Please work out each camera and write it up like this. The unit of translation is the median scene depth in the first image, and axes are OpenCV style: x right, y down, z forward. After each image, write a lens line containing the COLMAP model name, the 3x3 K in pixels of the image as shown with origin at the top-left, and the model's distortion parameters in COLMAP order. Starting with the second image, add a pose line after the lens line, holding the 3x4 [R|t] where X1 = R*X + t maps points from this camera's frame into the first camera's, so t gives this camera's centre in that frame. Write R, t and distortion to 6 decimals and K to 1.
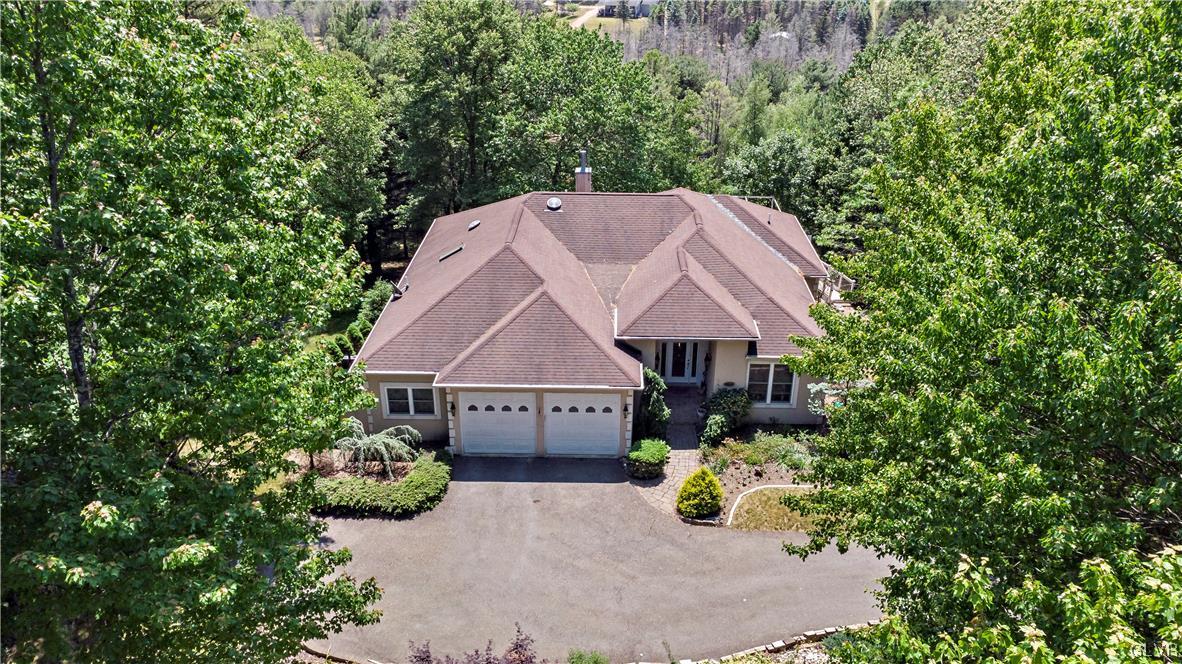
lens RADIAL K [[887.9, 0, 601.4], [0, 887.9, 338.5], [0, 0, 1]] dist [0.048760, 0.004501]
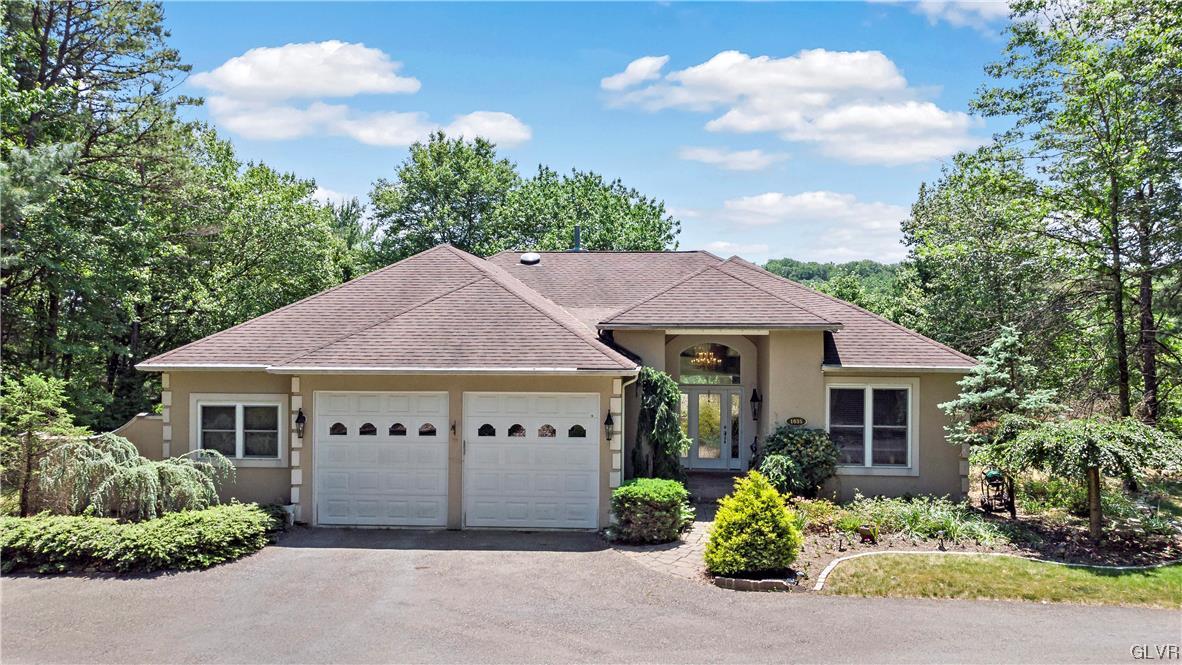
lens RADIAL K [[894.6, 0, 596.1], [0, 894.6, 333.2], [0, 0, 1]] dist [0.007563, 0.092372]
pose [[0.998427, -0.002083, -0.056023, 0.049977], [-0.022433, 0.900978, -0.433285, 0.266829], [0.051378, 0.433860, 0.899514, 0.473773]]
